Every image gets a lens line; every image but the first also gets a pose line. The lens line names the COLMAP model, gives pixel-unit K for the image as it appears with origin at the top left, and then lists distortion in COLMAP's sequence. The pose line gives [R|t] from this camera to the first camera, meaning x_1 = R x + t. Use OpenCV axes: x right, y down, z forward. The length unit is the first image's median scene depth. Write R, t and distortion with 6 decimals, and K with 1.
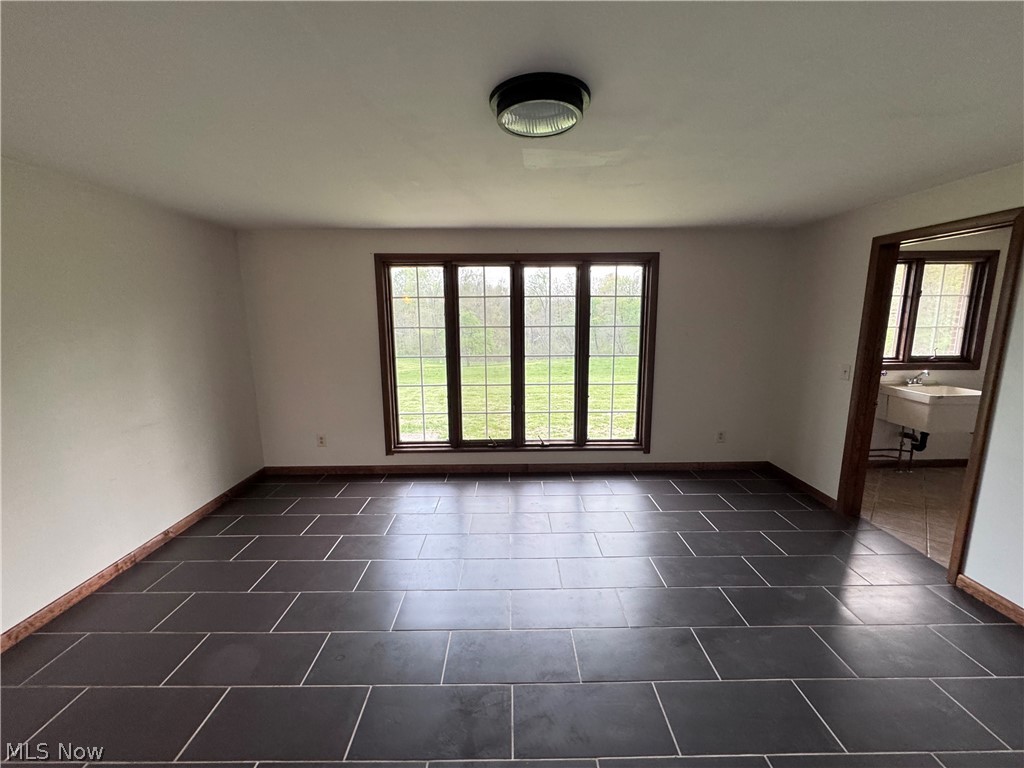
lens RADIAL K [[414.1, 0, 516.2], [0, 414.1, 377.2], [0, 0, 1]] dist [-0.004112, 0.000393]
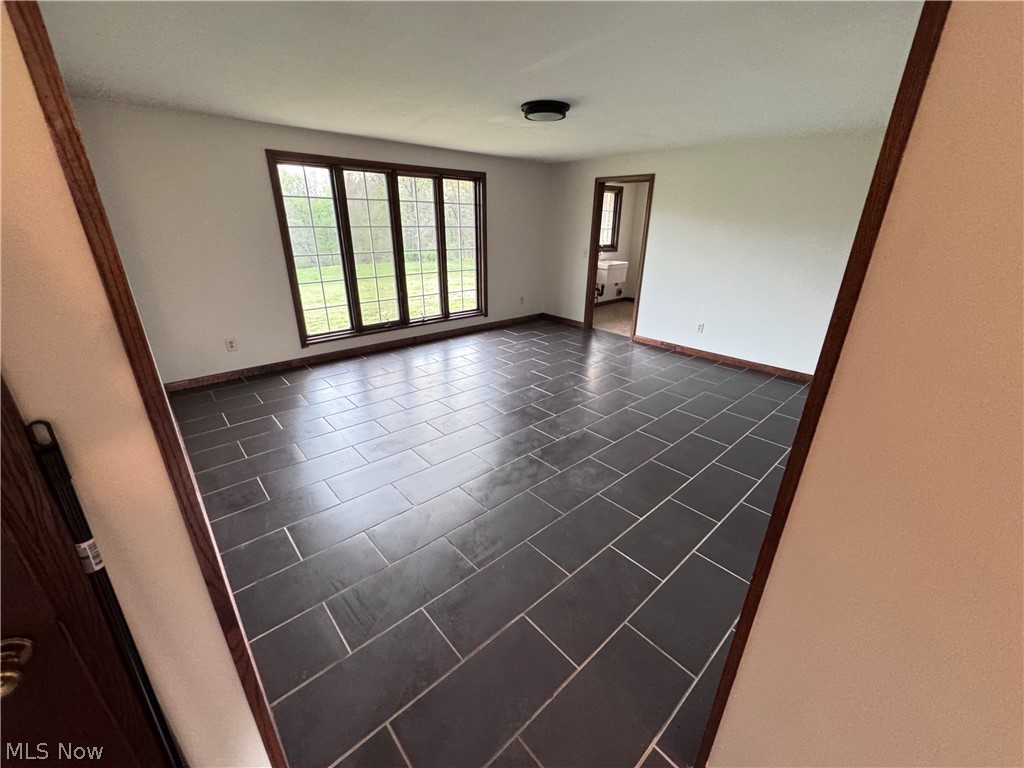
lens RADIAL K [[414.1, 0, 505.6], [0, 414.1, 384.3], [0, 0, 1]] dist [-0.004112, 0.000393]
pose [[0.752674, -0.225581, 0.618543, -0.614248], [0.083399, 0.964571, 0.250293, 0.049514], [-0.653090, -0.136803, 0.744821, -0.201849]]
